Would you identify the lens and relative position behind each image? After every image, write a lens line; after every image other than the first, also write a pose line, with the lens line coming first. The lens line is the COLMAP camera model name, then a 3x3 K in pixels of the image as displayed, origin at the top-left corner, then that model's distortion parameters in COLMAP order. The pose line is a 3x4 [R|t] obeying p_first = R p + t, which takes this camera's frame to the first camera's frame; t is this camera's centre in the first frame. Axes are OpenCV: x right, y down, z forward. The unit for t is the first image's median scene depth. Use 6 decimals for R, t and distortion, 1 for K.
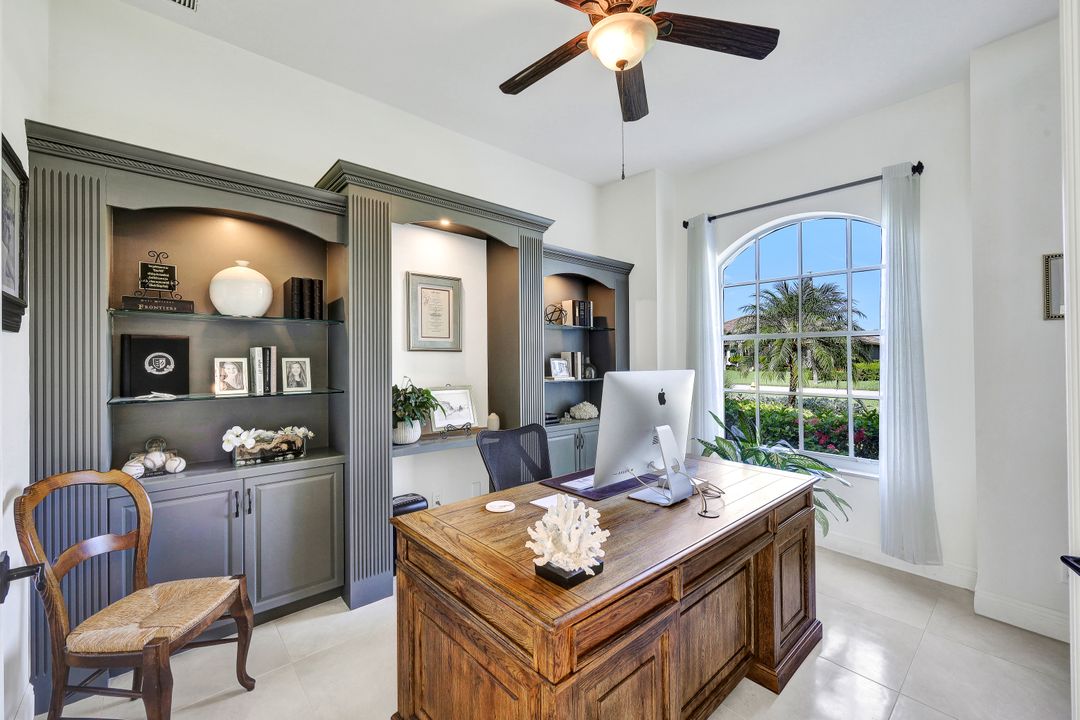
lens RADIAL K [[435.7, 0, 540.7], [0, 435.7, 358.2], [0, 0, 1]] dist [0.000568, -0.000204]
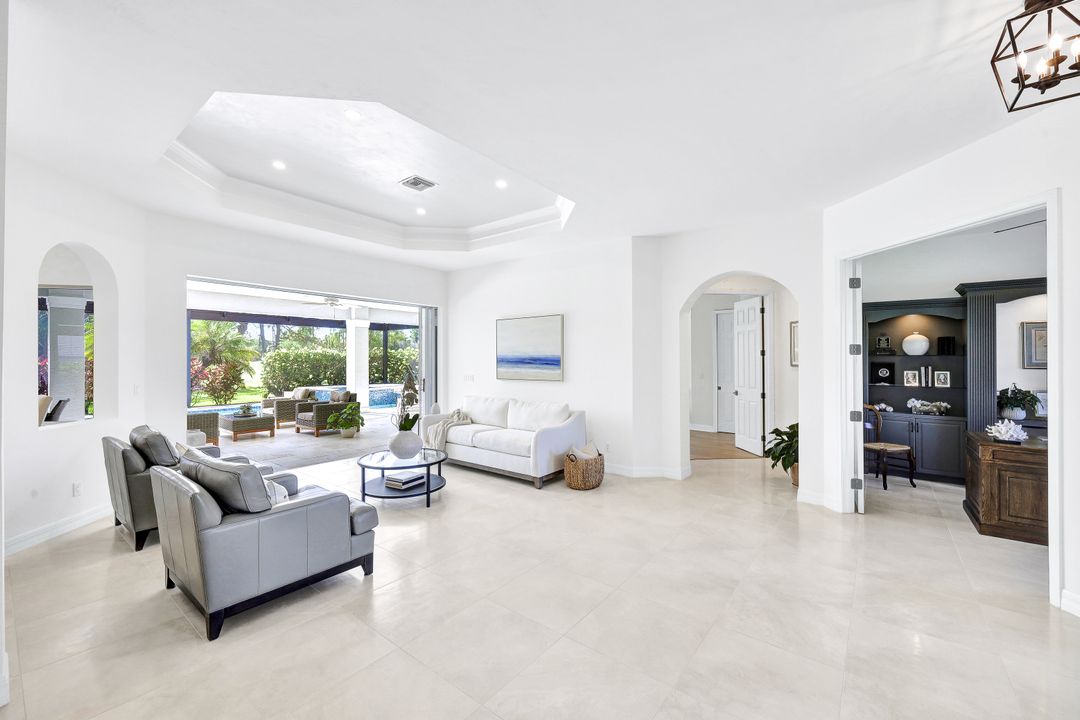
lens RADIAL K [[435.7, 0, 540.7], [0, 435.7, 358.2], [0, 0, 1]] dist [0.000568, -0.000204]
pose [[0.184434, 0.000434, -0.982845, 1.303738], [0.000413, 1.000000, 0.000519, -0.073537], [0.982845, -0.000501, 0.184434, -1.492828]]
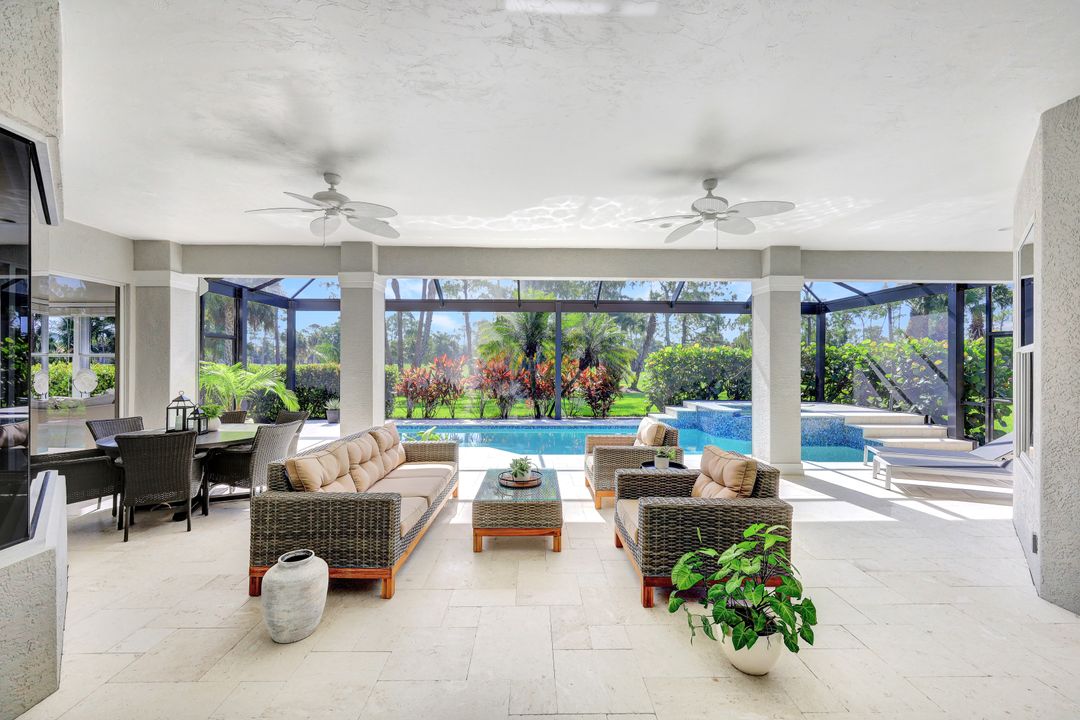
lens RADIAL K [[435.7, 0, 540.7], [0, 435.7, 358.2], [0, 0, 1]] dist [0.000568, -0.000204]
pose [[-0.644294, -0.004324, -0.764765, -1.607620], [-0.001065, 0.999988, -0.004757, -0.060677], [0.764777, -0.002250, -0.644291, -2.129394]]
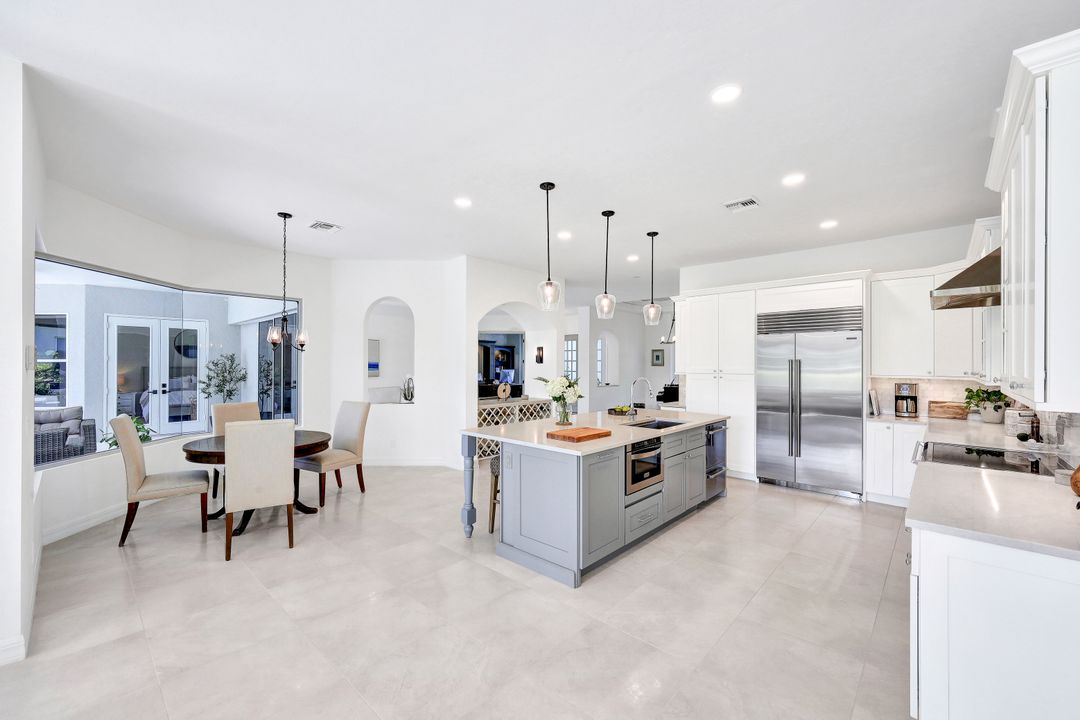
lens RADIAL K [[435.7, 0, 540.7], [0, 435.7, 358.2], [0, 0, 1]] dist [0.000568, -0.000204]
pose [[0.993942, 0.005435, 0.109769, -0.030958], [-0.004419, 0.999945, -0.009496, -0.097216], [-0.109814, 0.008954, 0.993912, -5.891998]]
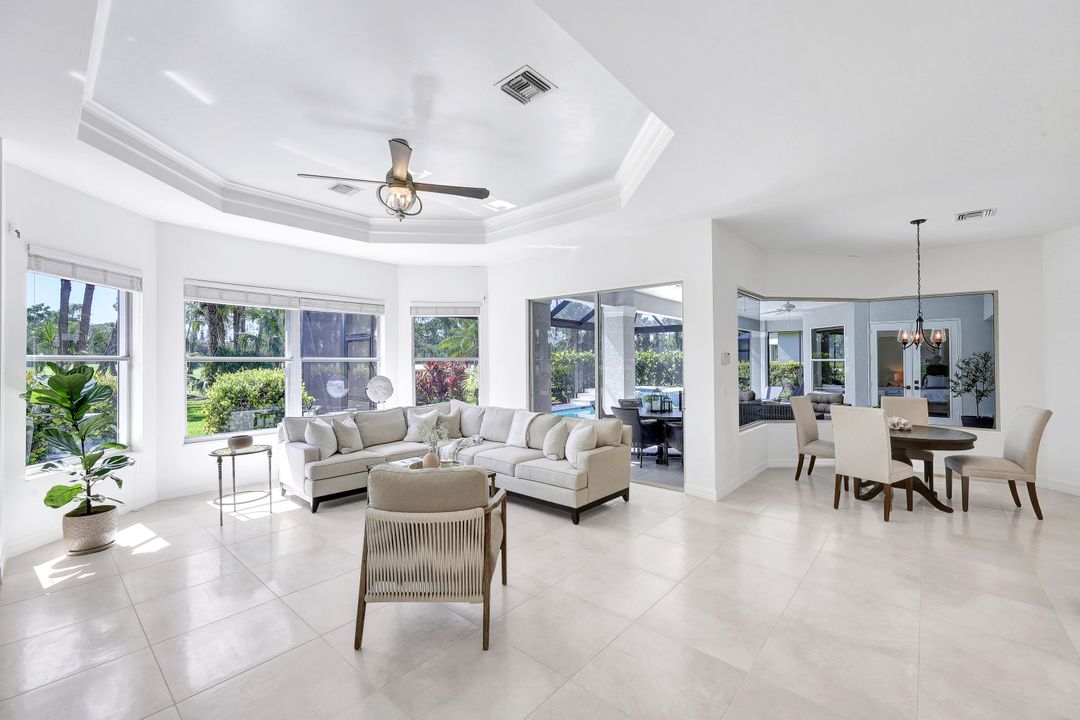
lens RADIAL K [[435.7, 0, 540.7], [0, 435.7, 358.2], [0, 0, 1]] dist [0.000568, -0.000204]
pose [[0.132401, -0.004022, -0.991188, 0.843243], [-0.000611, 0.999991, -0.004139, -0.091646], [0.991196, 0.001154, 0.132397, -5.883606]]
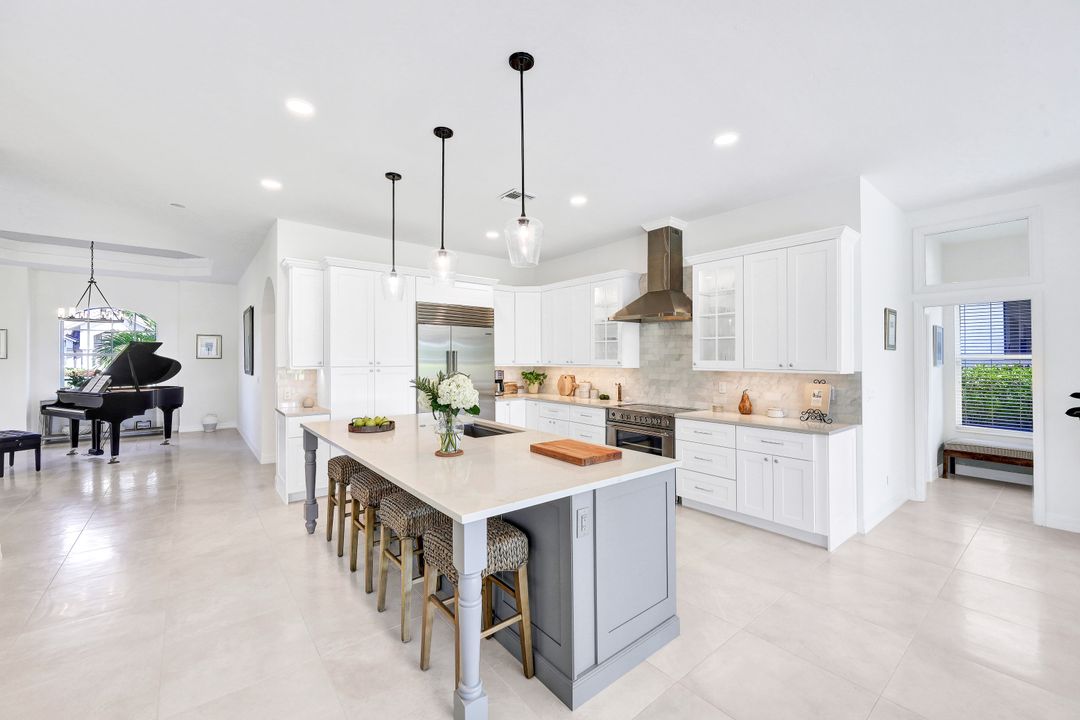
lens RADIAL K [[432.6, 0, 555.2], [0, 432.6, 357.8], [0, 0, 1]] dist [-0.000191, -0.000098]
pose [[0.016705, 0.003219, 0.999855, -0.785794], [-0.004739, 0.999984, -0.003140, -0.076835], [-0.999849, -0.004686, 0.016720, -4.430404]]
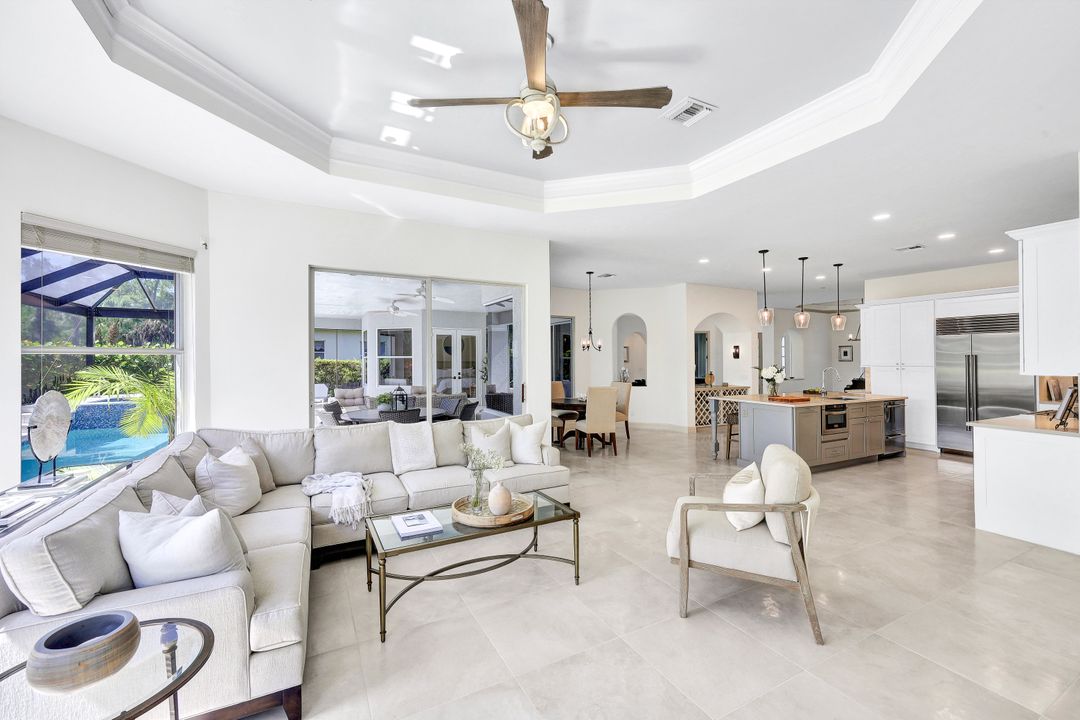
lens RADIAL K [[443.7, 0, 542.2], [0, 443.7, 347.8], [0, 0, 1]] dist [0.004489, 0.000216]
pose [[0.973842, -0.002061, -0.227215, -0.532529], [-0.003449, 0.999710, -0.023848, -0.084134], [0.227199, 0.024008, 0.973552, -7.232503]]
